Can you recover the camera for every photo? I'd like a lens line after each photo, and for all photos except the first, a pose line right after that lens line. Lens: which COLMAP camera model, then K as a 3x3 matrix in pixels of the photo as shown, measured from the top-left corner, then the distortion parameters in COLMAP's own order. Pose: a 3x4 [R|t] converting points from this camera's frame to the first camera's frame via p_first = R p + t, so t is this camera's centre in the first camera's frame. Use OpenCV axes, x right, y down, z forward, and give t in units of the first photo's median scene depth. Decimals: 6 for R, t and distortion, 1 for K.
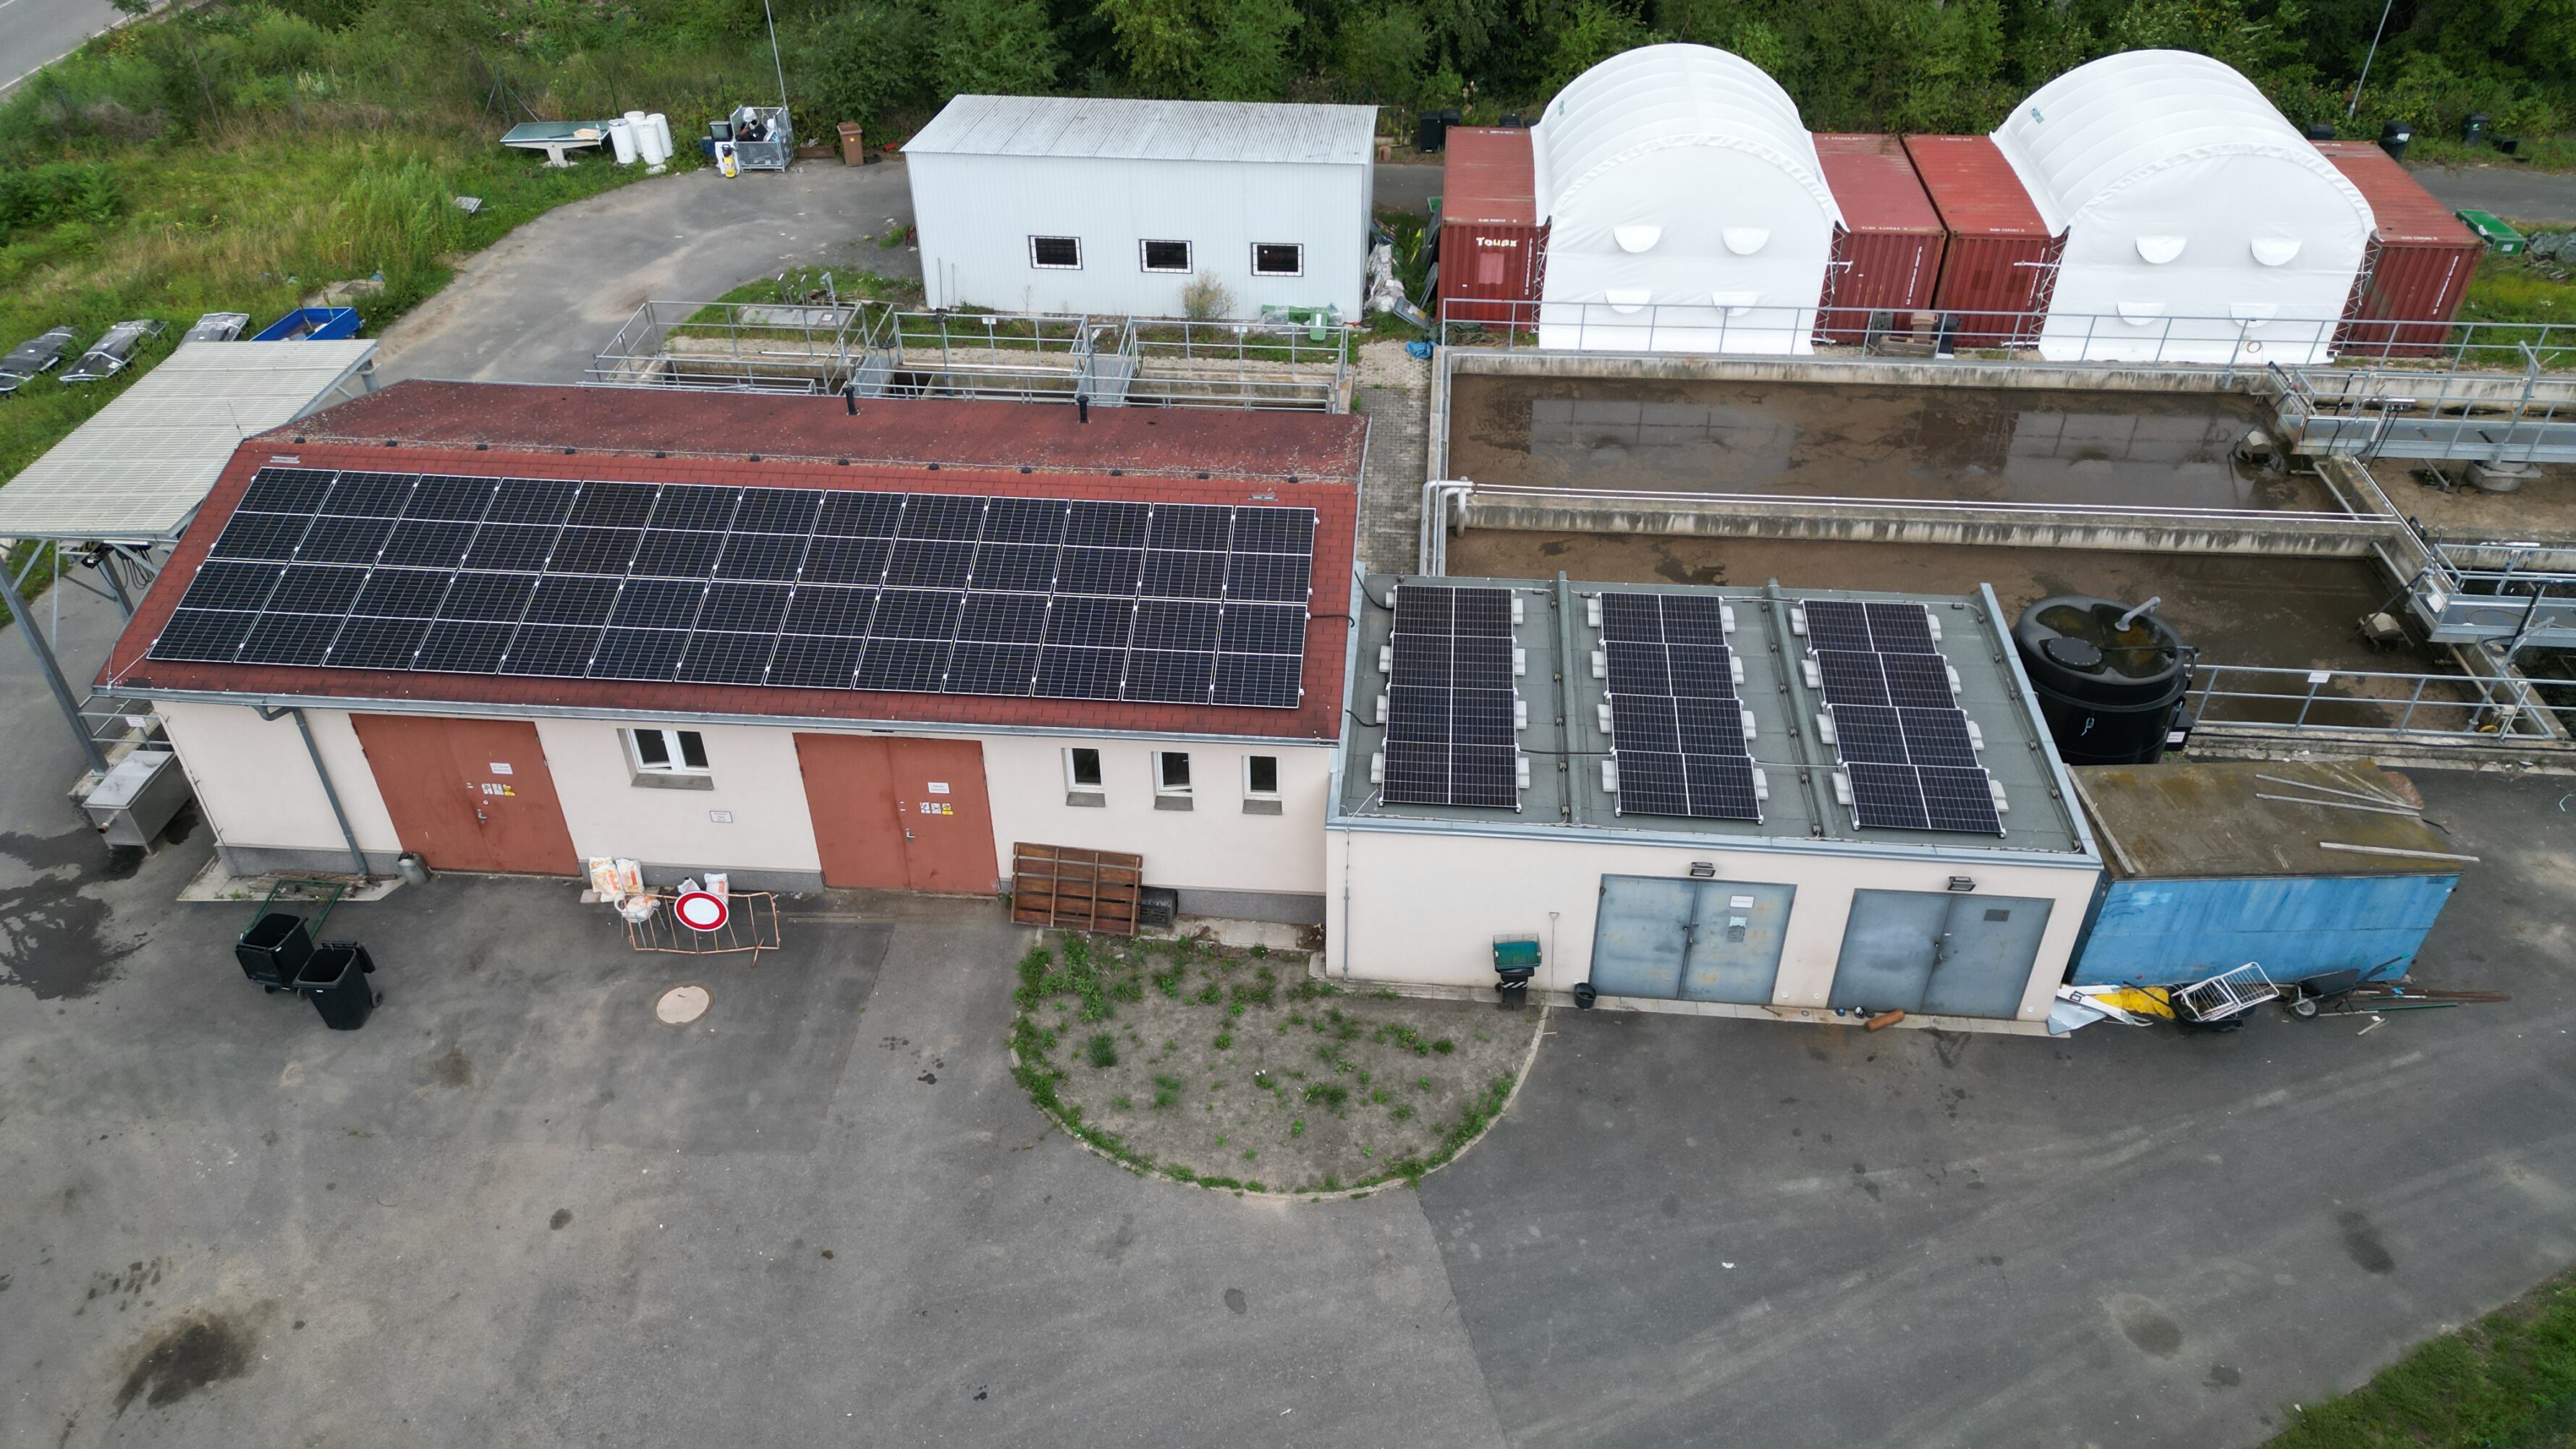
lens RADIAL K [[1788.7, 0, 1282.8], [0, 1788.7, 723.1], [0, 0, 1]] dist [0.079252, -0.080537]
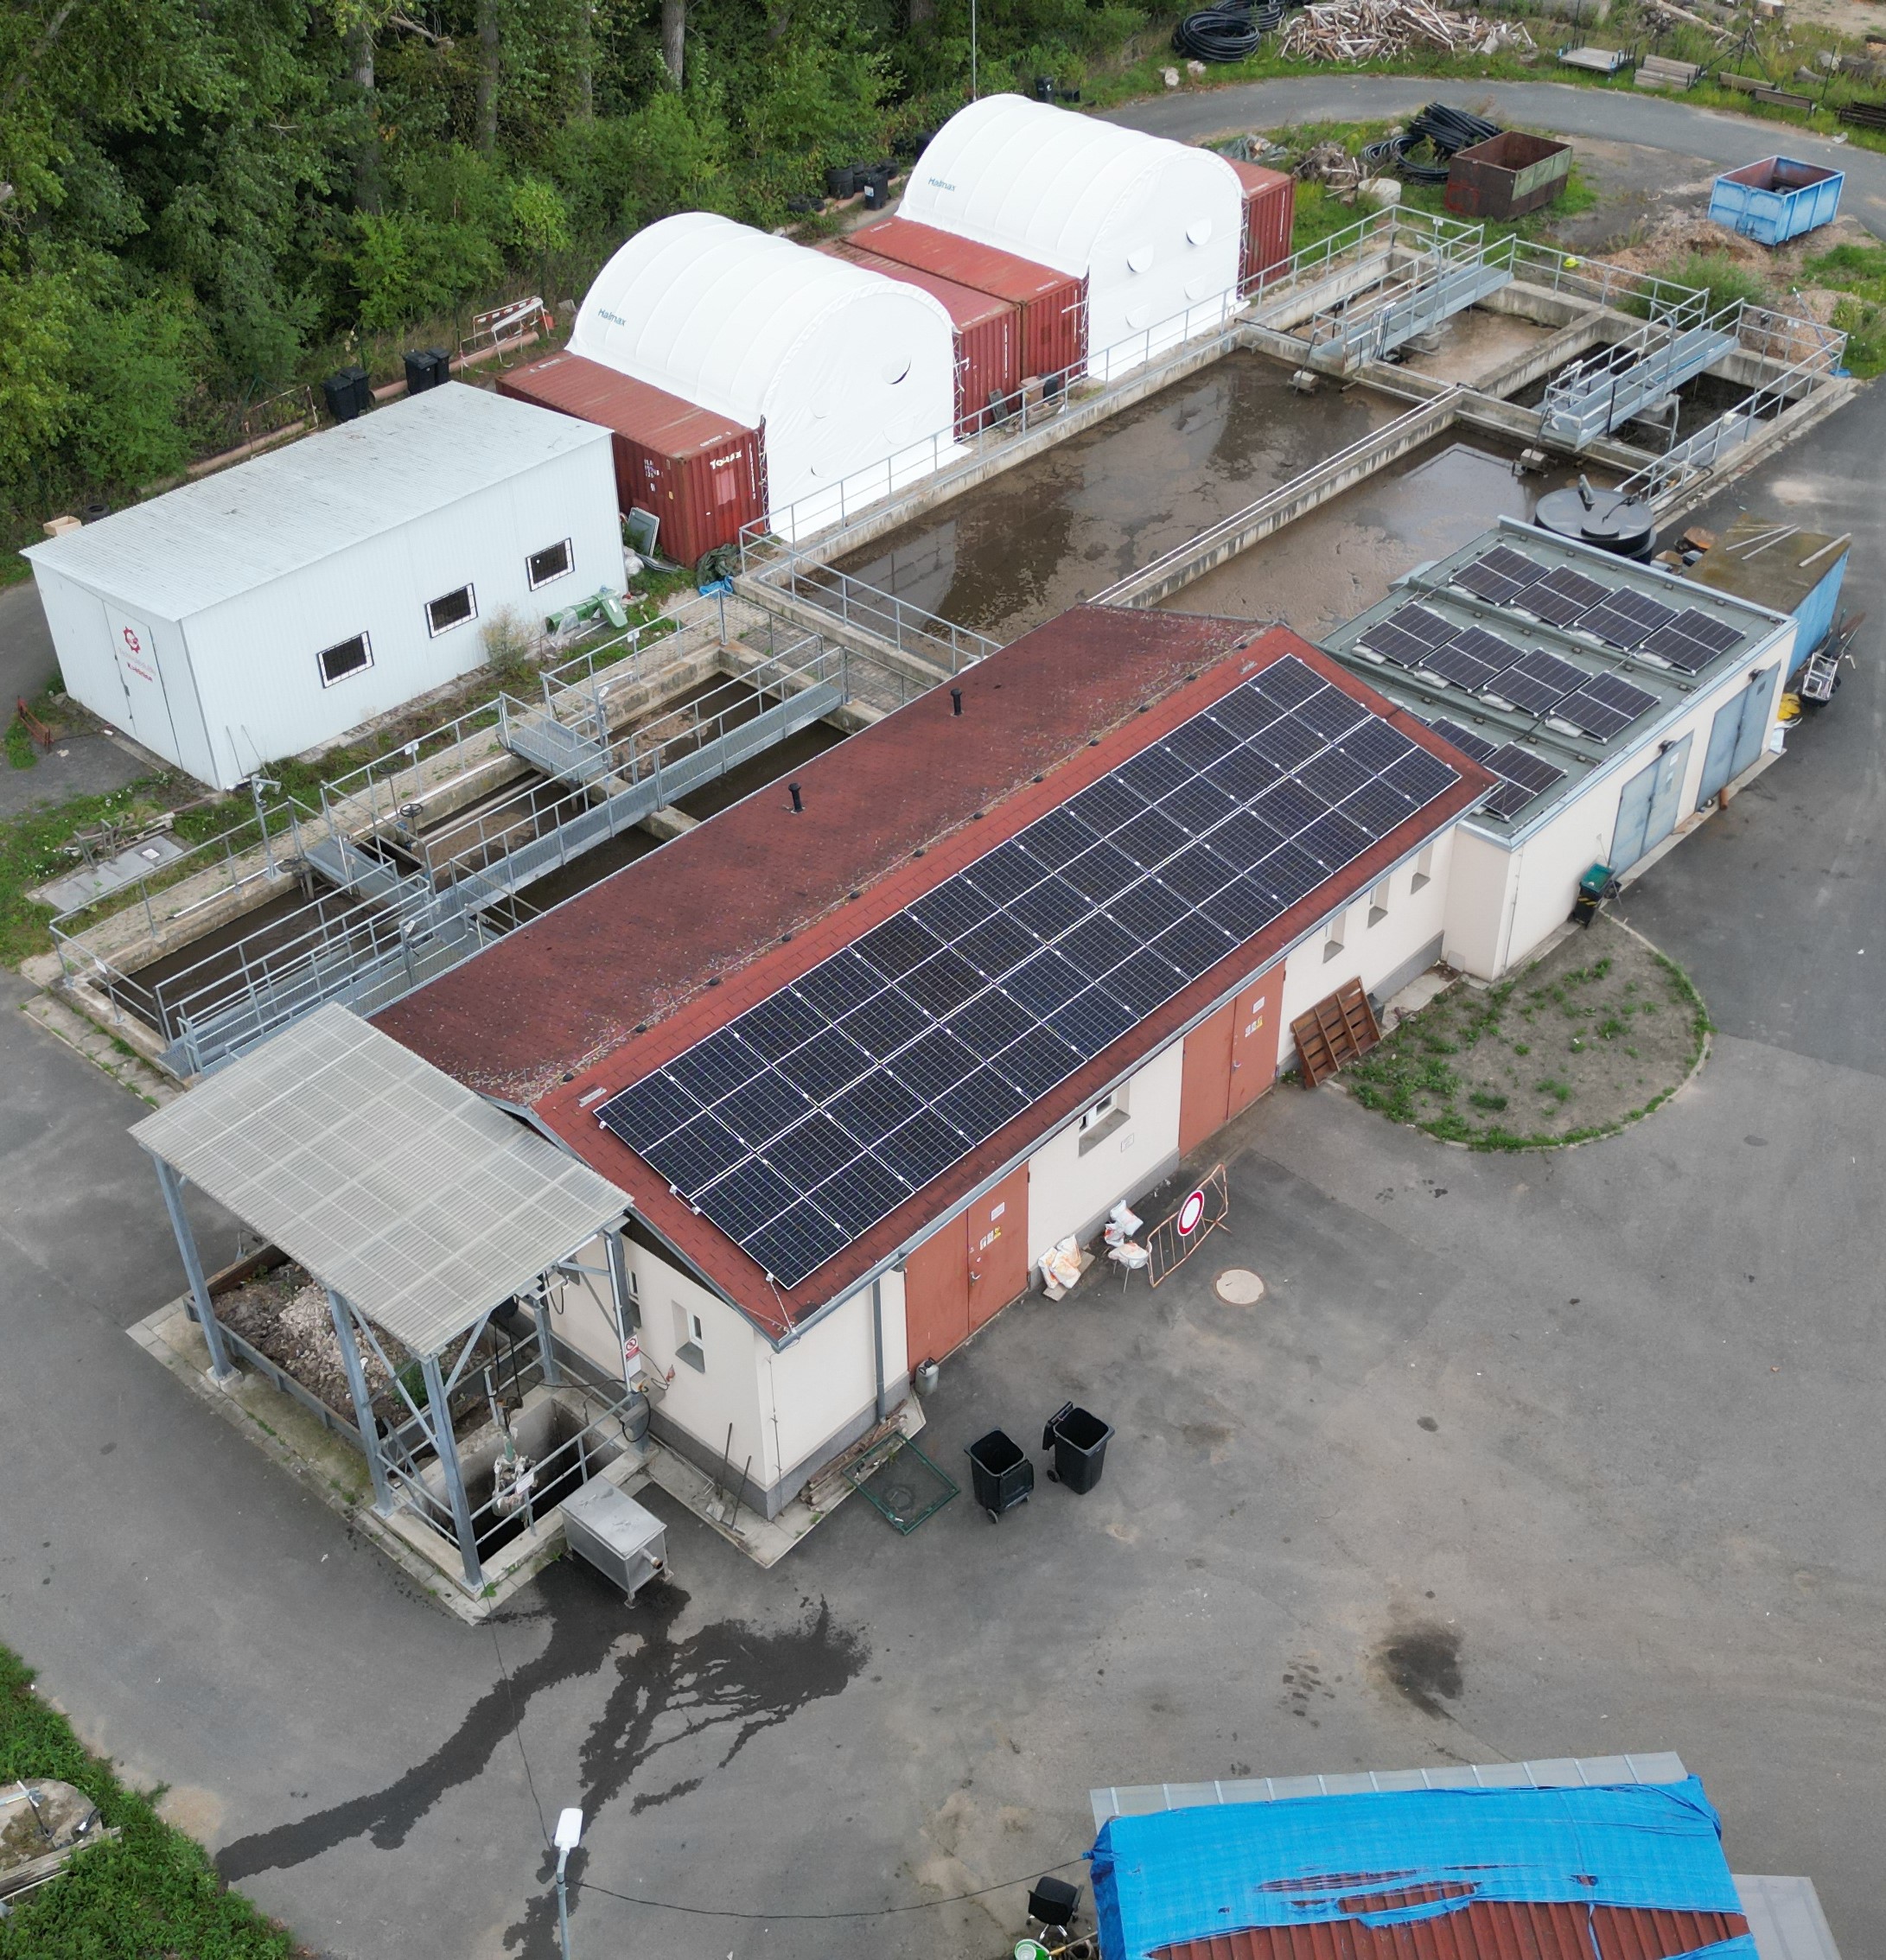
lens RADIAL K [[2412.9, 0, 980.6], [0, 2412.9, 978.3], [0, 0, 1]] dist [0.150675, -0.361709]
pose [[0.602183, -0.490093, 0.630225, -0.899341], [0.486971, 0.851028, 0.196496, -0.260479], [-0.632640, 0.188575, 0.751136, -0.018236]]
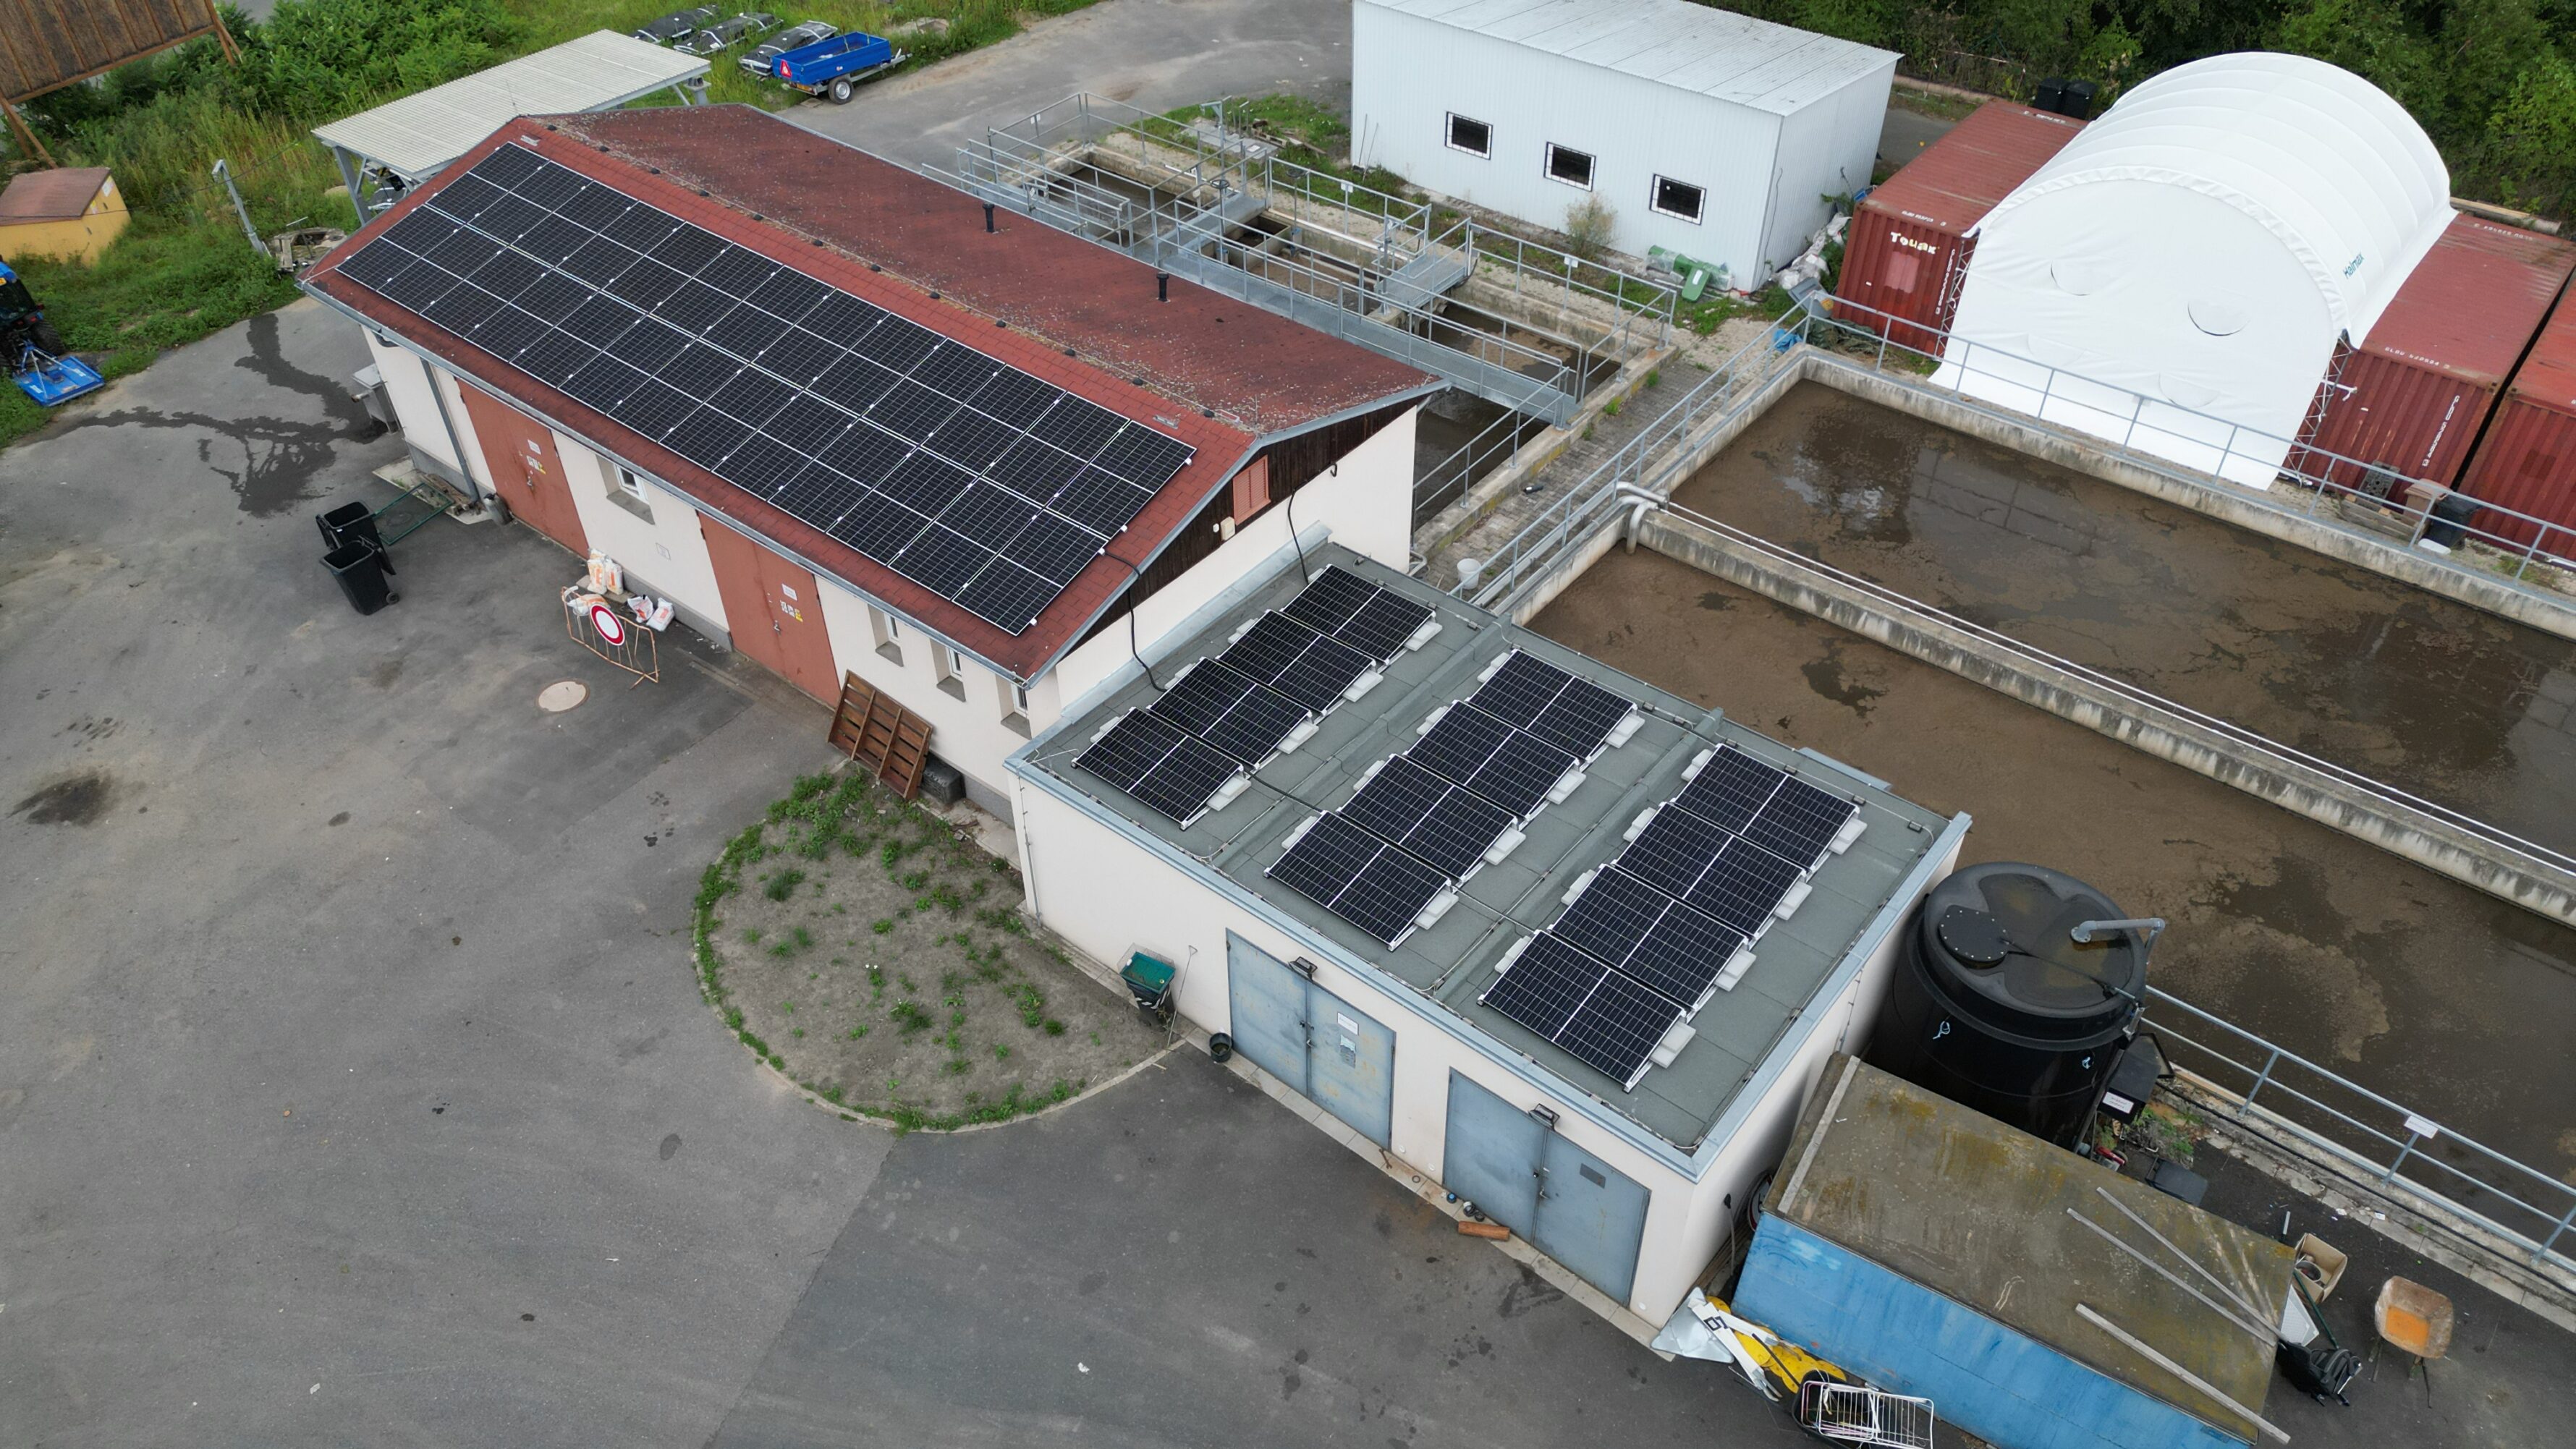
lens RADIAL K [[1791.2, 0, 1283.5], [0, 1791.2, 722.9], [0, 0, 1]] dist [0.060107, -0.049707]
pose [[0.828040, 0.369422, -0.421755, 0.370632], [-0.335679, 0.929166, 0.154824, -0.109147], [0.449076, 0.013373, 0.893394, 0.145755]]
